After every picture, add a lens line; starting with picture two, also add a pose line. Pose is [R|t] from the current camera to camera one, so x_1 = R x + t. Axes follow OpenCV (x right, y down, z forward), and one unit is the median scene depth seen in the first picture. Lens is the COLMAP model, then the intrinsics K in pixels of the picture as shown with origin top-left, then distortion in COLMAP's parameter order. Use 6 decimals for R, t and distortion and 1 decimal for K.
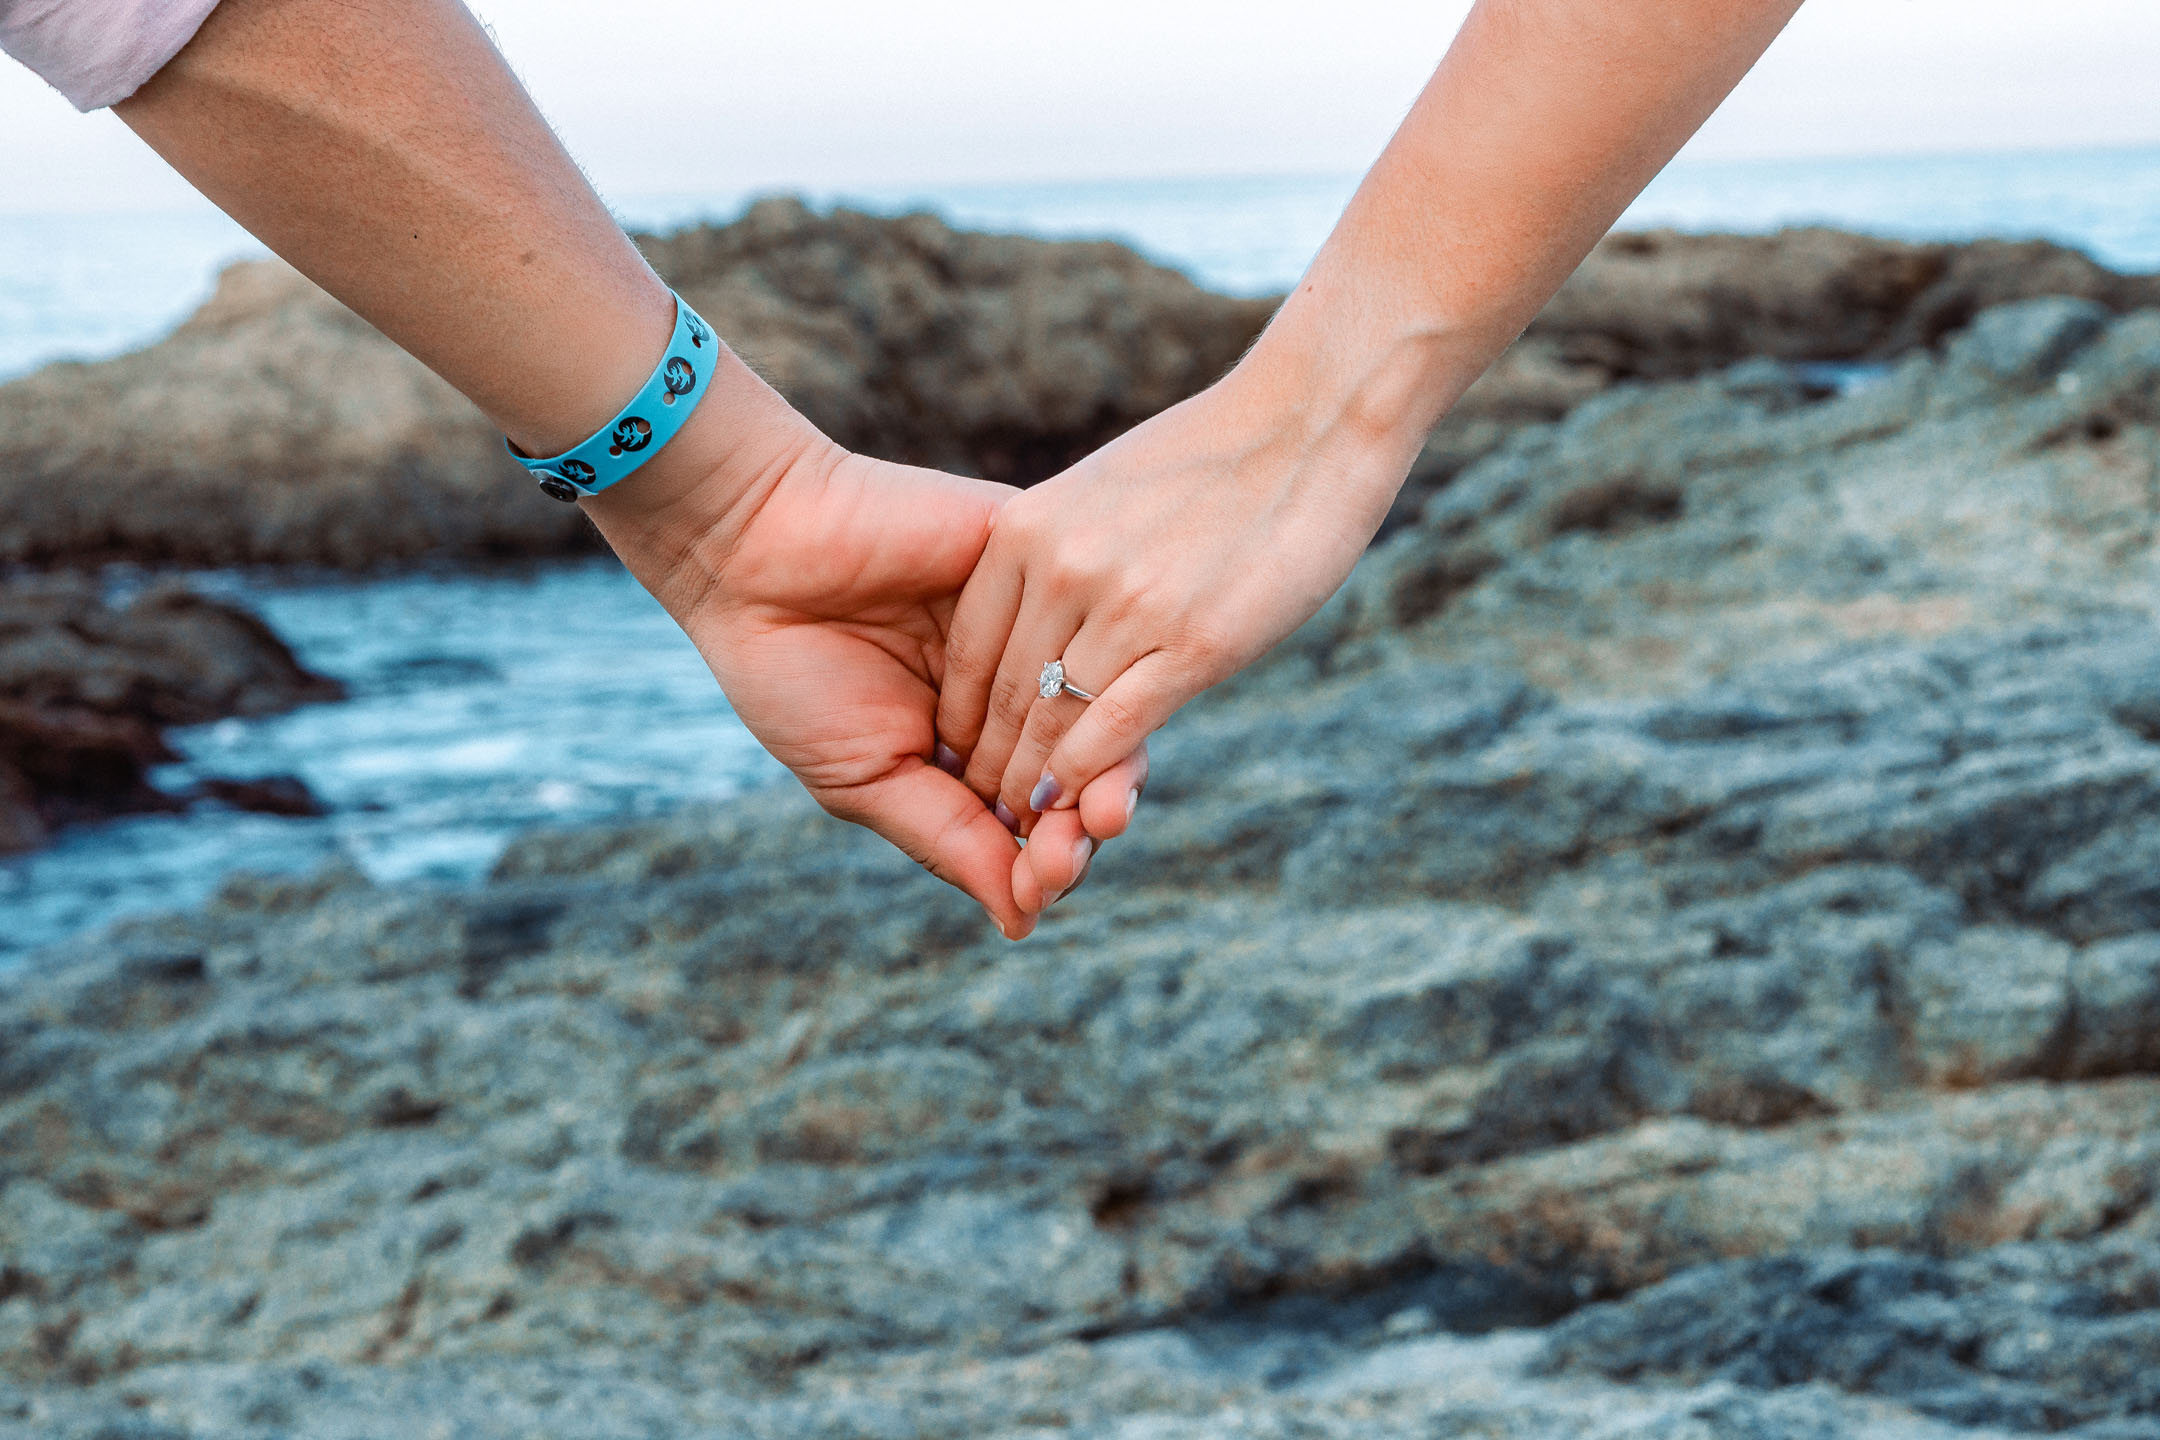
lens RADIAL K [[6186.0, 0, 1081.1], [0, 6186.0, 719.4], [0, 0, 1]] dist [-0.000402, 0.000000]
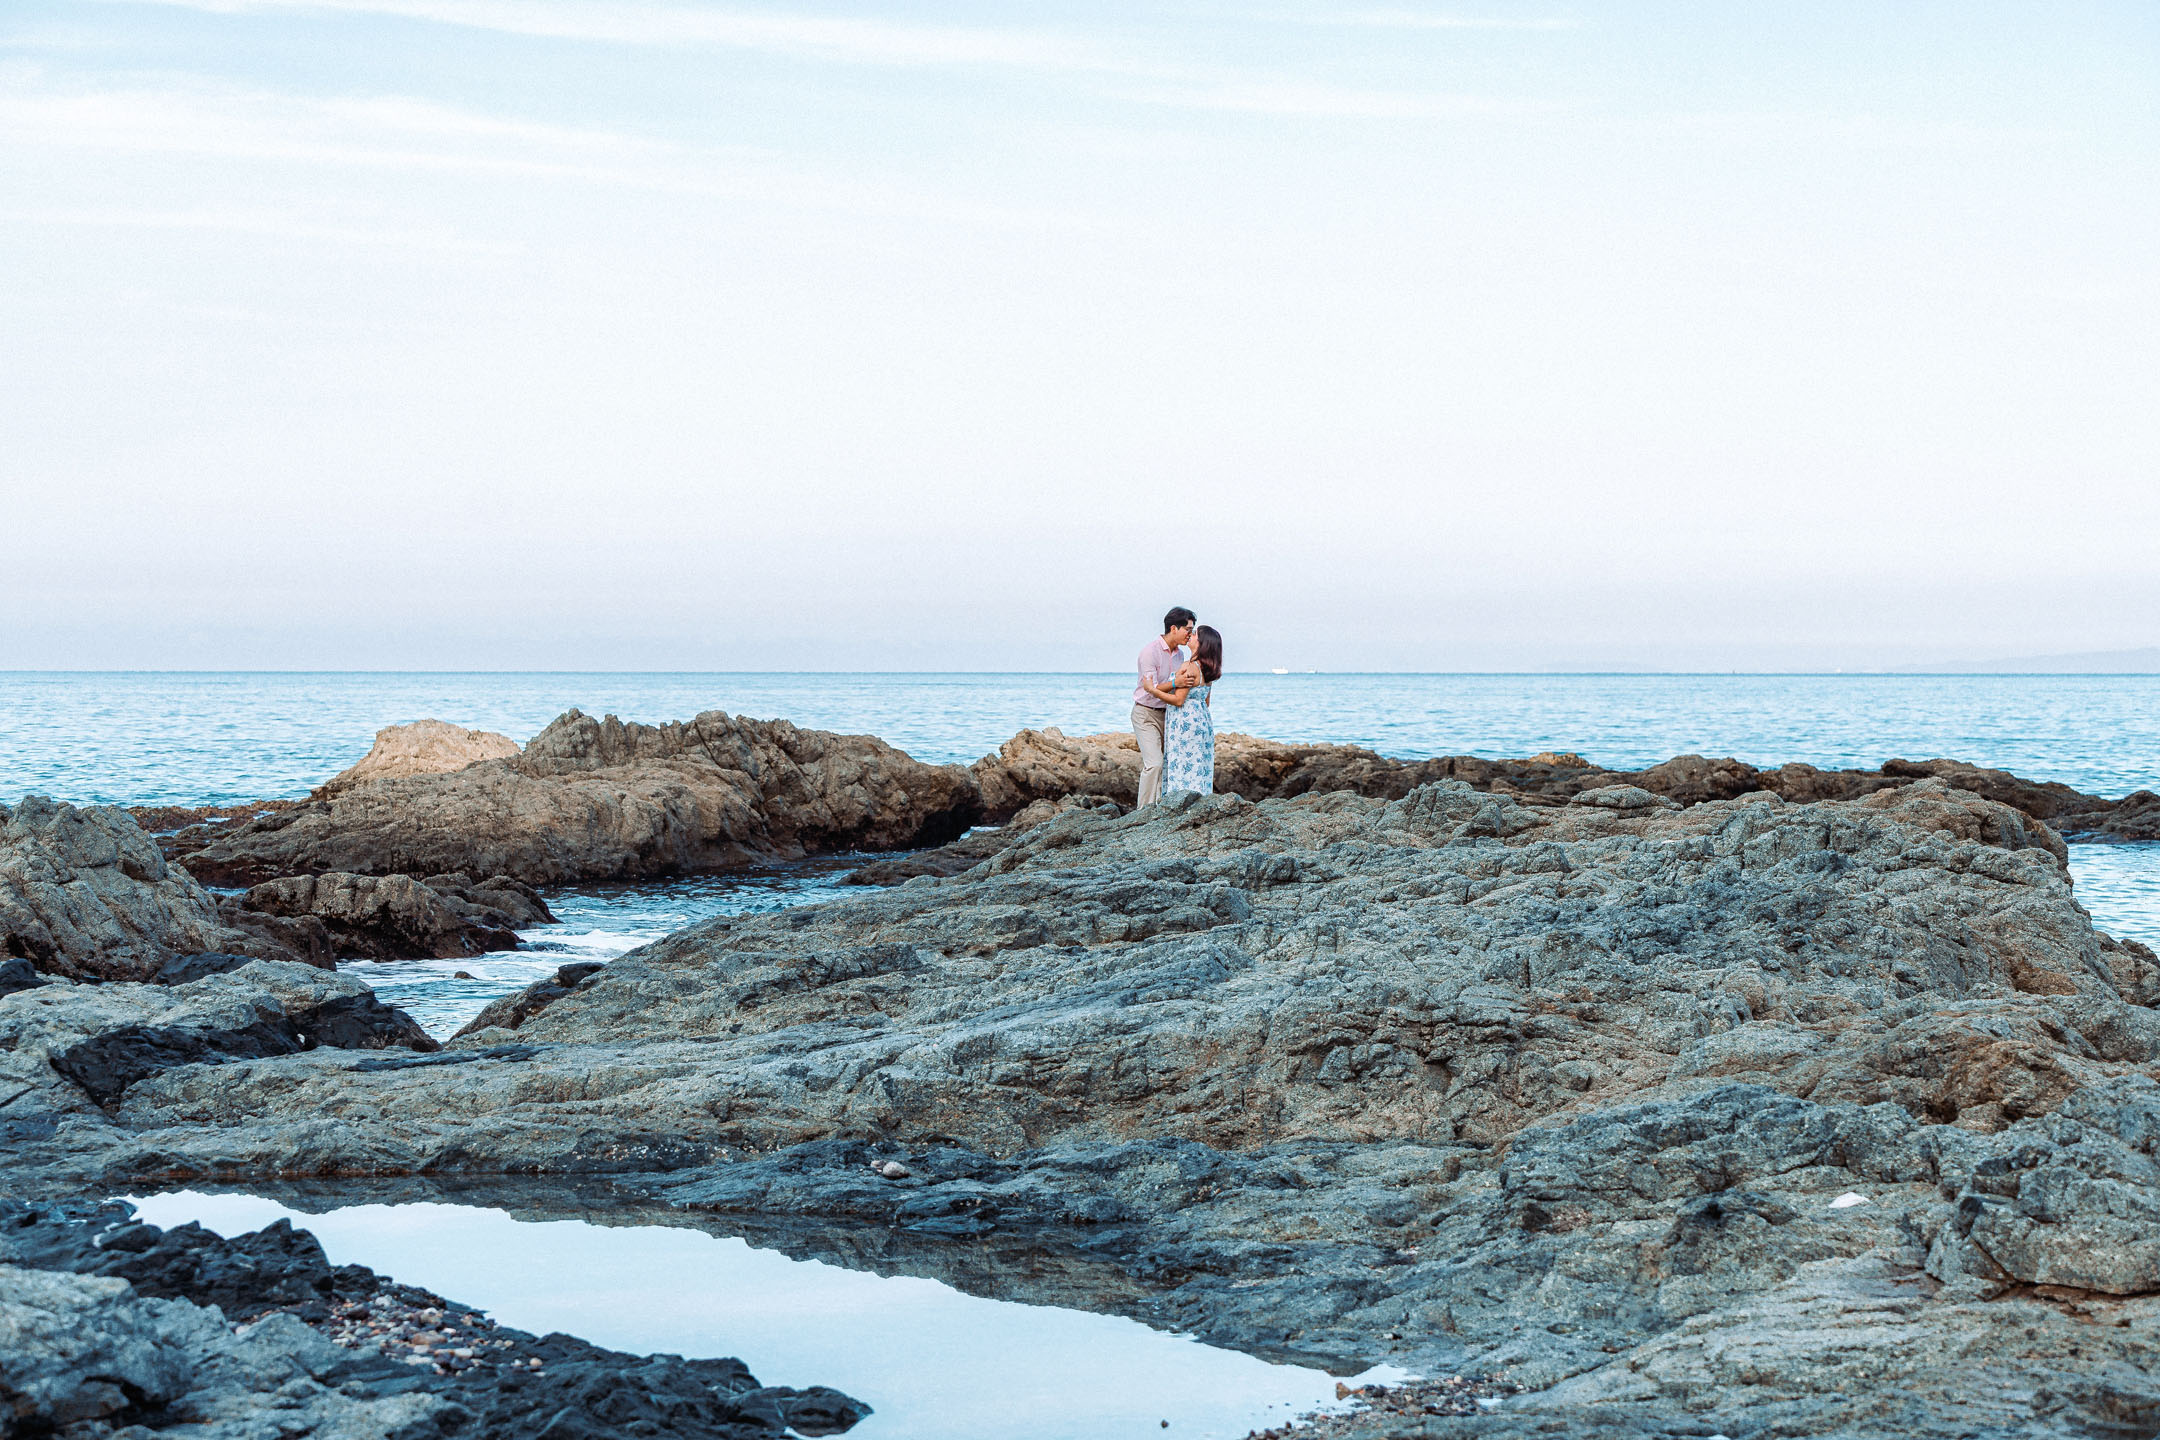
lens RADIAL K [[4224.5, 0, 1077.9], [0, 4224.5, 719.8], [0, 0, 1]] dist [-0.000053, 0.000000]
pose [[0.997321, 0.032300, 0.065624, -0.113226], [-0.027149, 0.996589, -0.077927, 0.140541], [-0.067918, 0.075937, 0.994797, -2.372284]]
